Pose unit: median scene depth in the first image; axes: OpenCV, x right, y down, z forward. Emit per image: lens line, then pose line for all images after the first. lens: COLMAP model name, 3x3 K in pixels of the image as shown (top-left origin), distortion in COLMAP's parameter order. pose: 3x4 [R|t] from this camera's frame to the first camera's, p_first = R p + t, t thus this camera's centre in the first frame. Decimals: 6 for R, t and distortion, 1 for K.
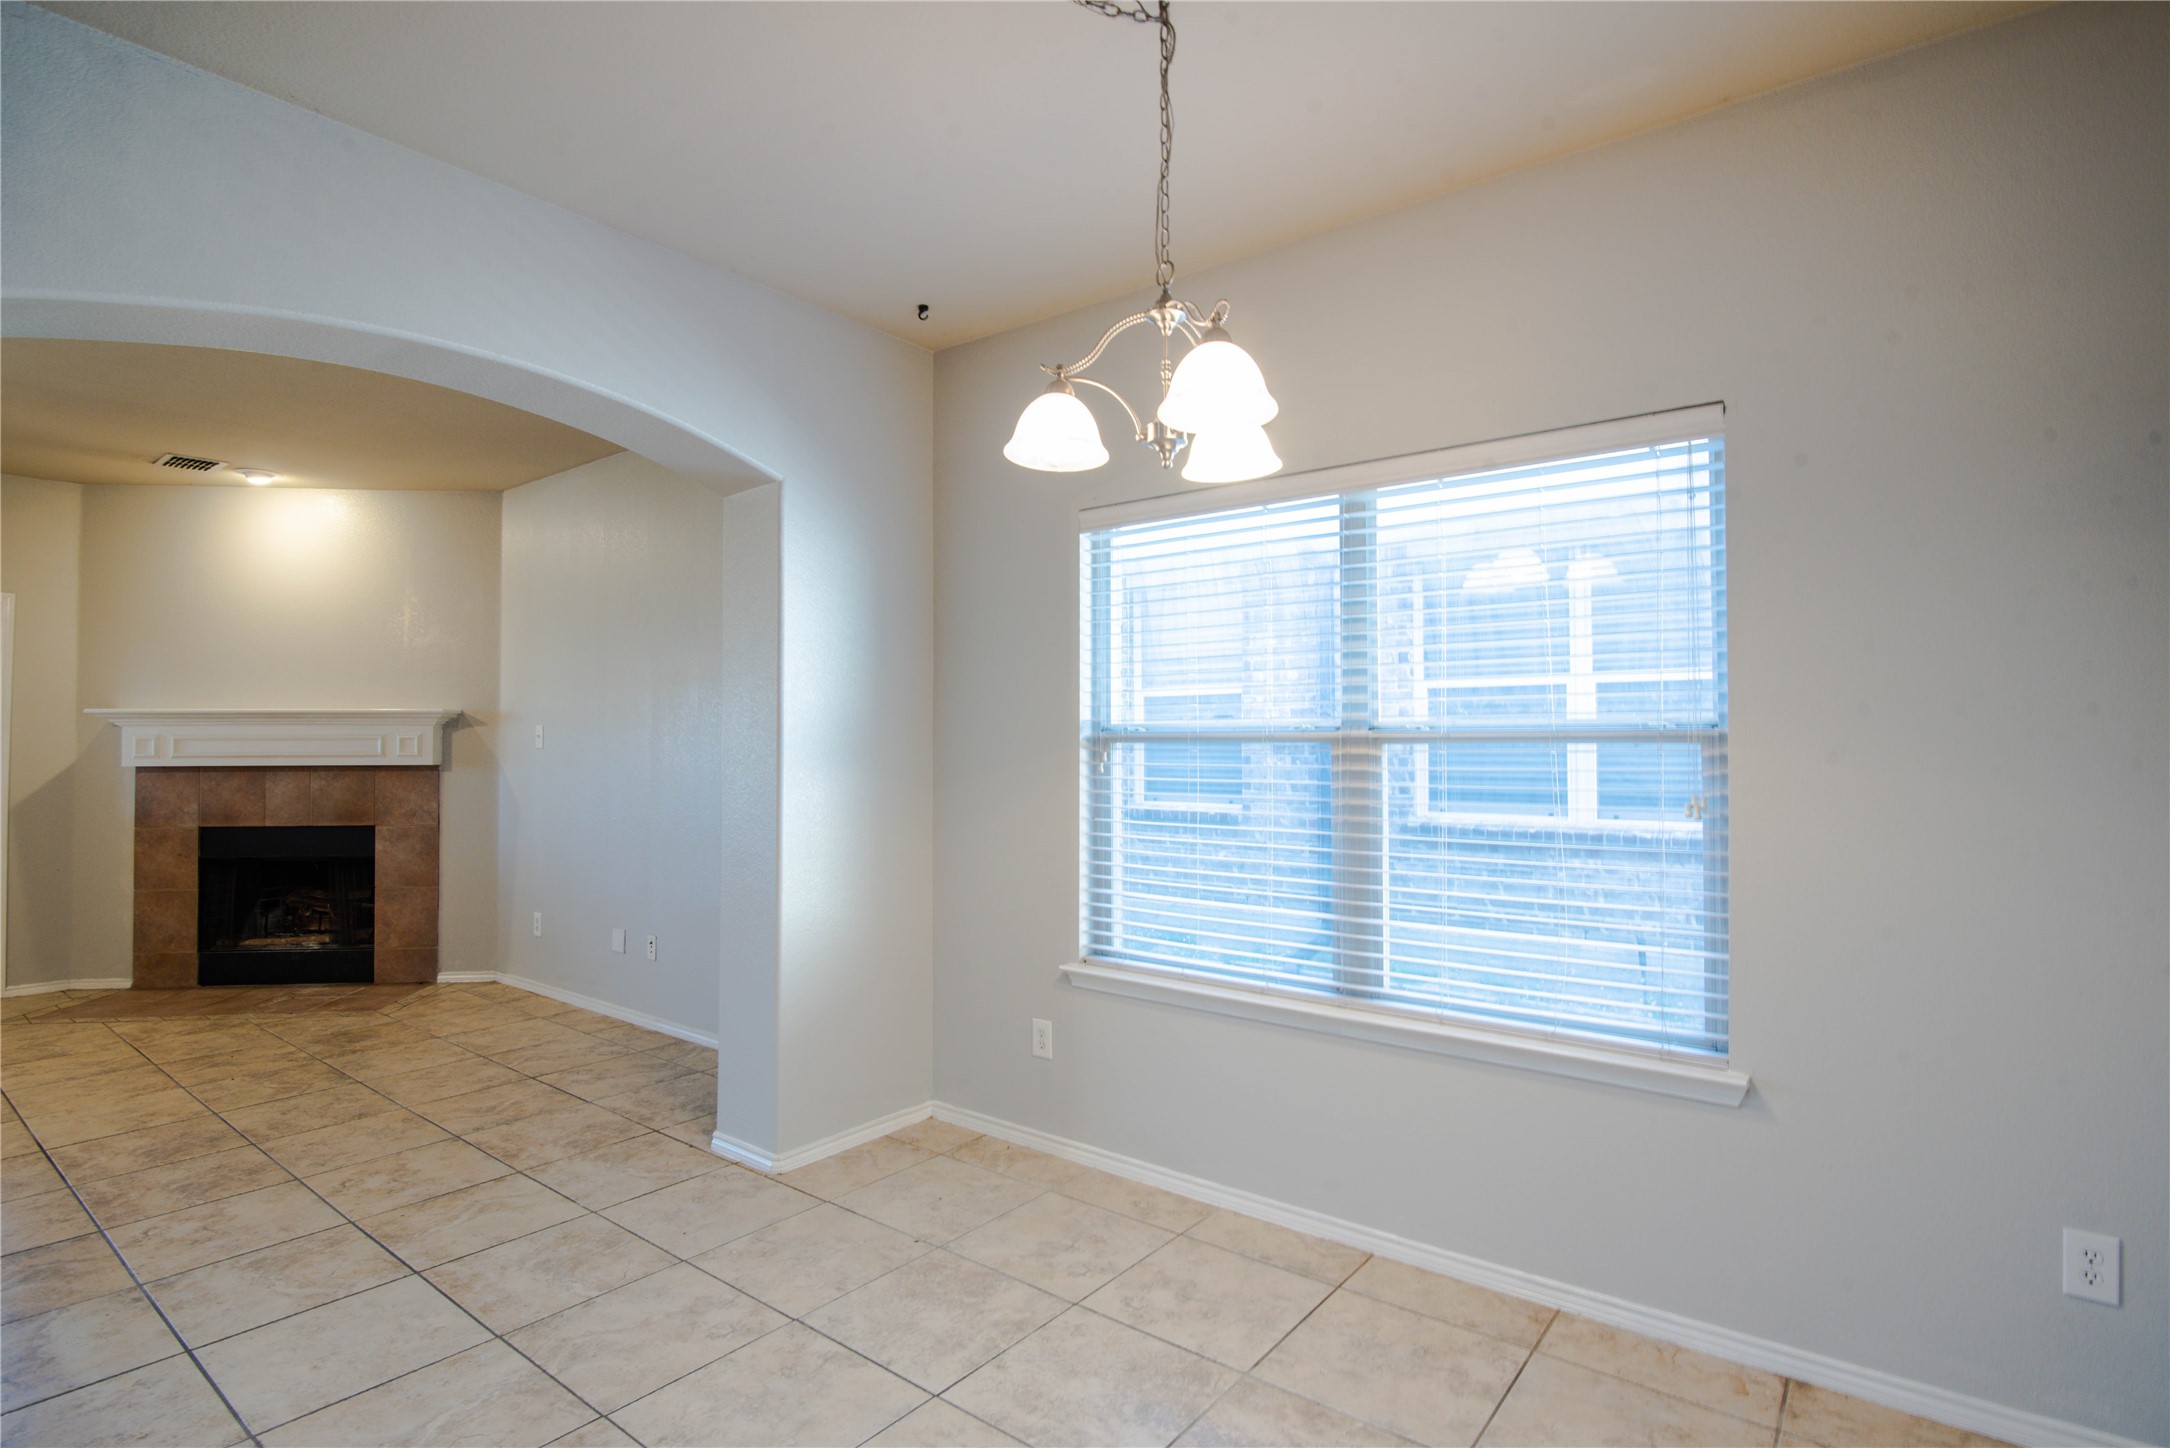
lens RADIAL K [[1069.6, 0, 1091.0], [0, 1069.6, 715.6], [0, 0, 1]] dist [-0.018857, 0.000964]
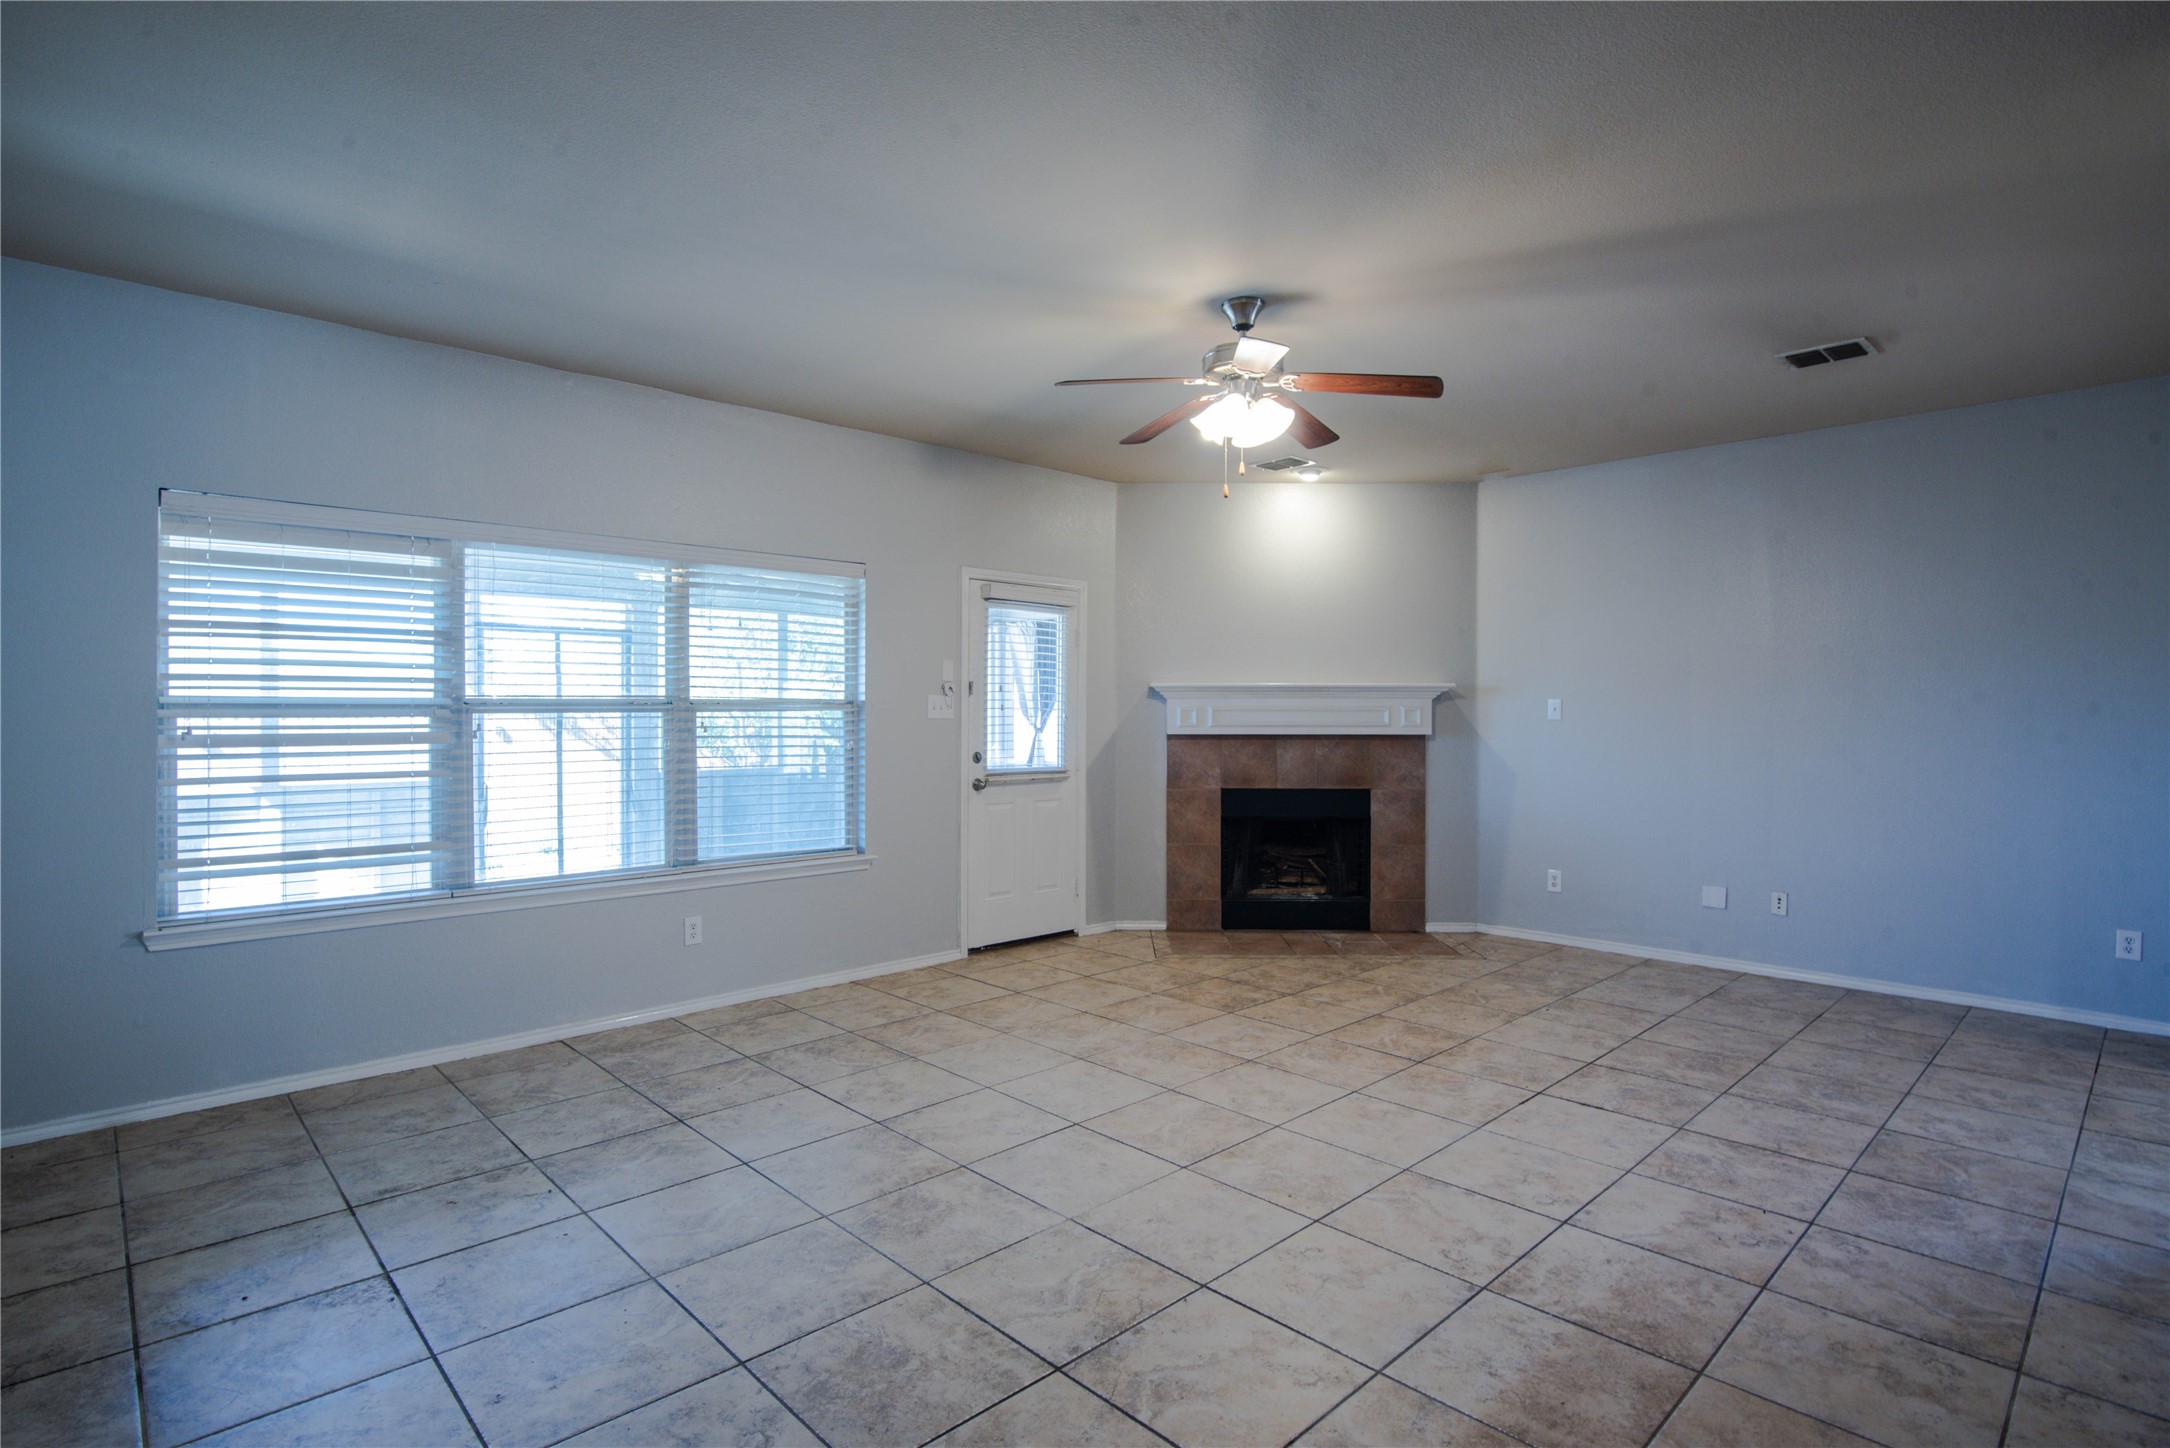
lens RADIAL K [[1069.6, 0, 1079.2], [0, 1069.6, 713.8], [0, 0, 1]] dist [-0.018857, 0.000964]
pose [[0.989143, 0.004735, -0.146883, -0.827791], [-0.001469, 0.999750, 0.022332, 0.000851], [0.146951, -0.021874, 0.988902, -0.145906]]
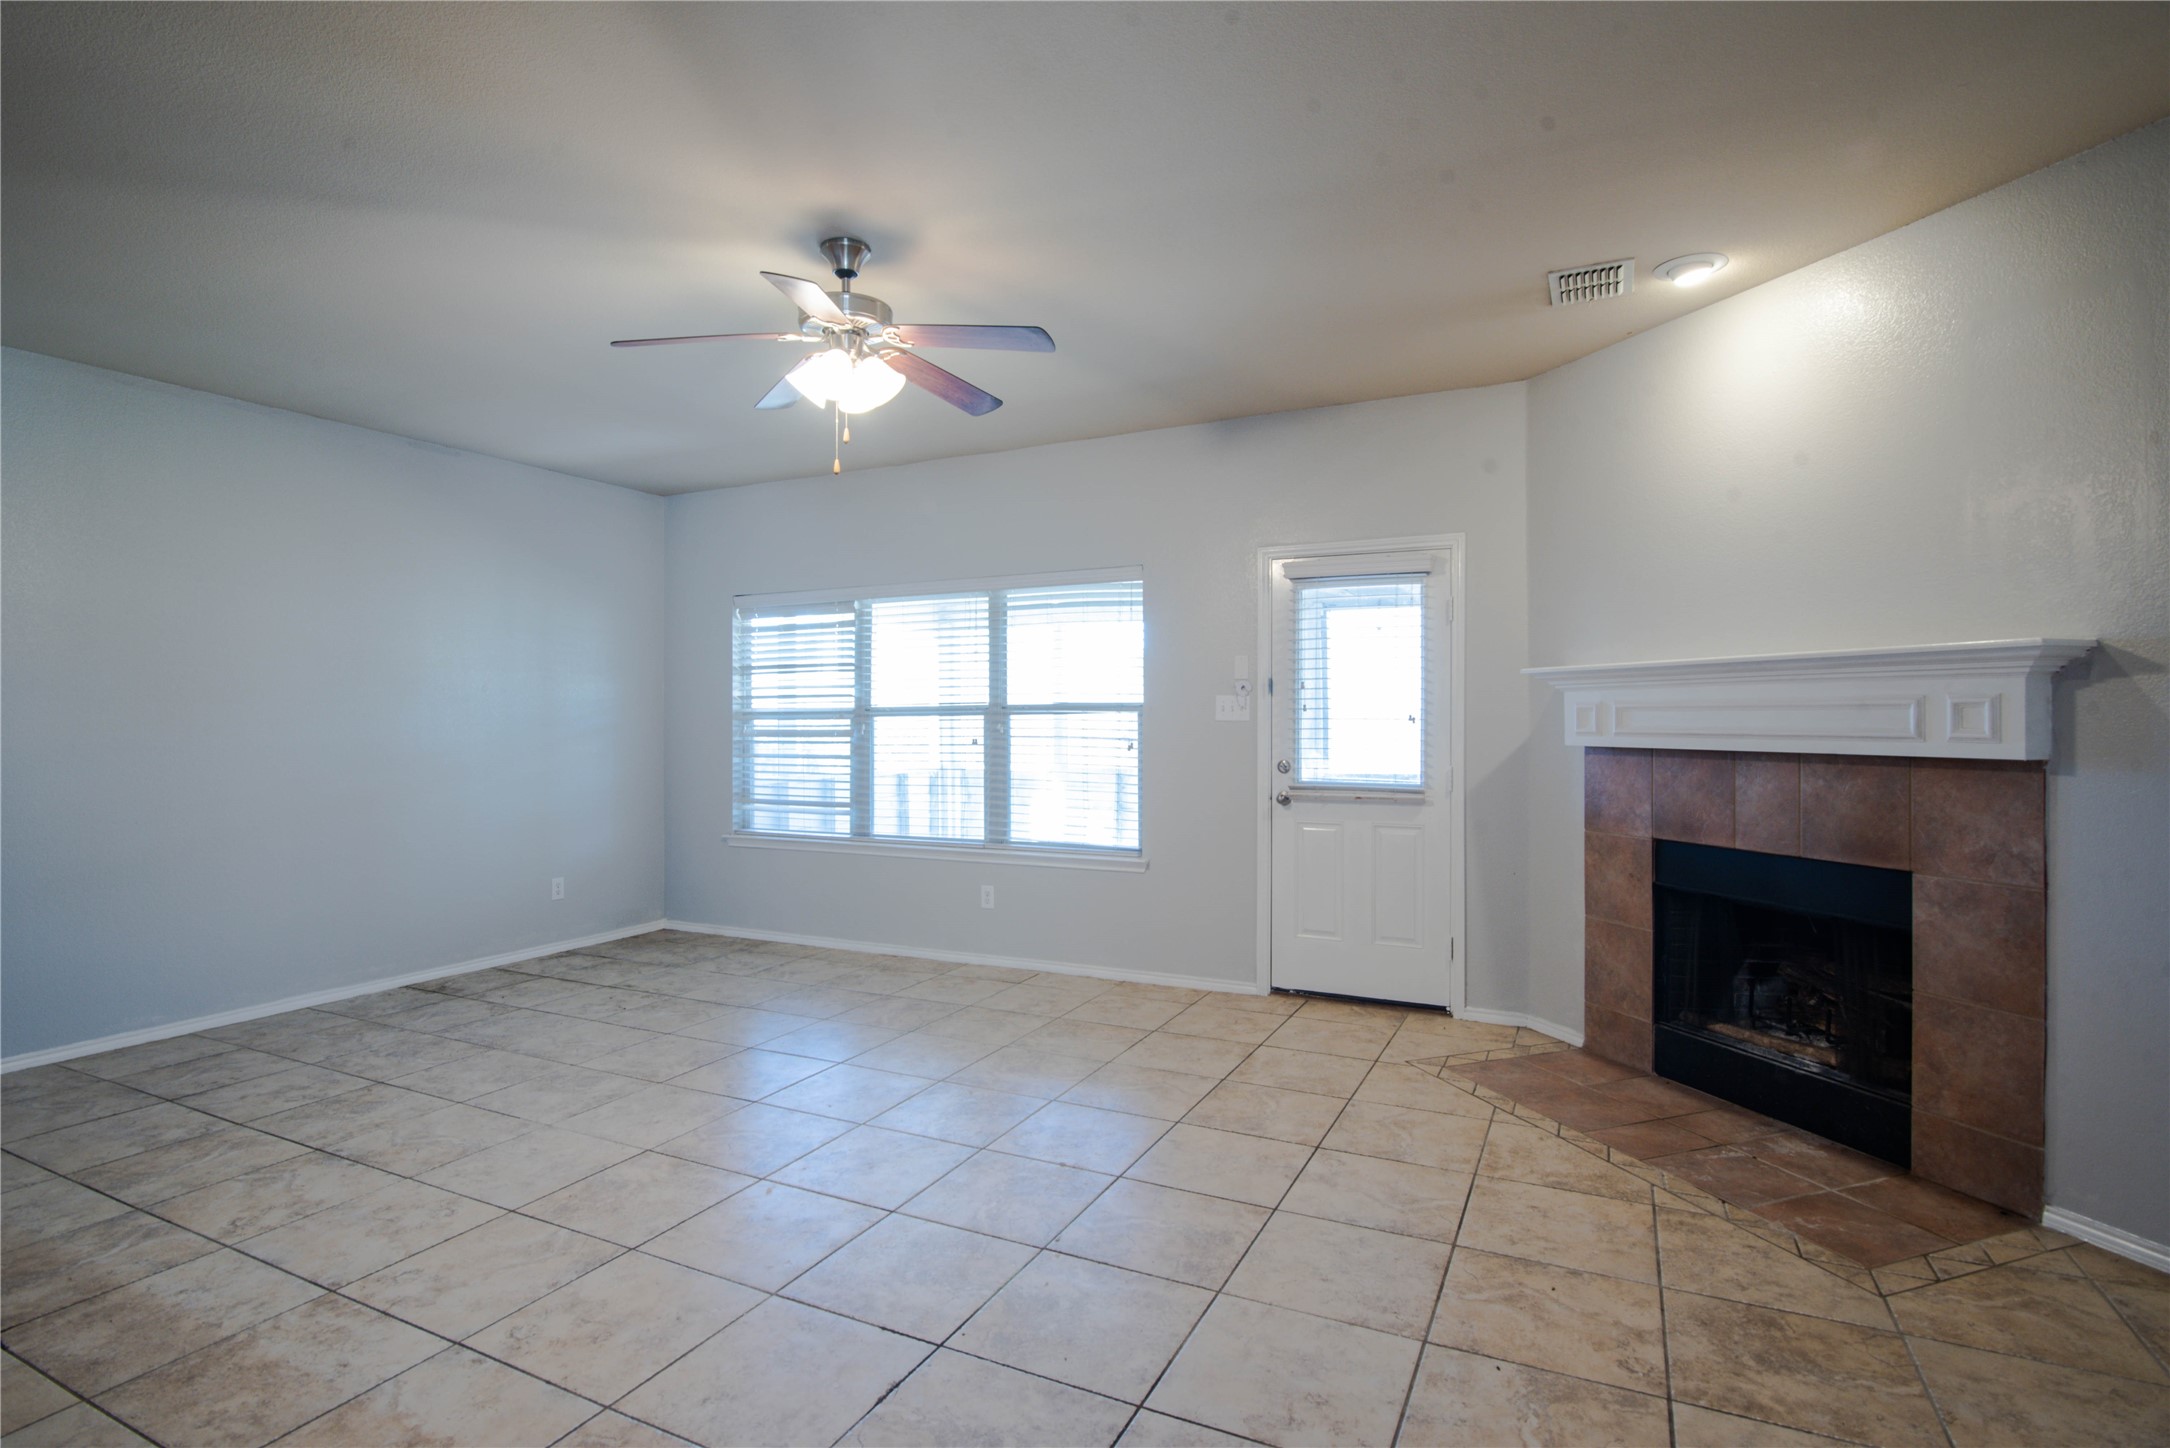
lens RADIAL K [[1069.6, 0, 1080.0], [0, 1069.6, 715.2], [0, 0, 1]] dist [-0.018857, 0.000964]
pose [[0.202845, 0.001132, -0.979210, -0.254680], [0.024283, 0.999686, 0.006186, 0.013999], [0.978910, -0.025033, 0.202754, 0.506670]]
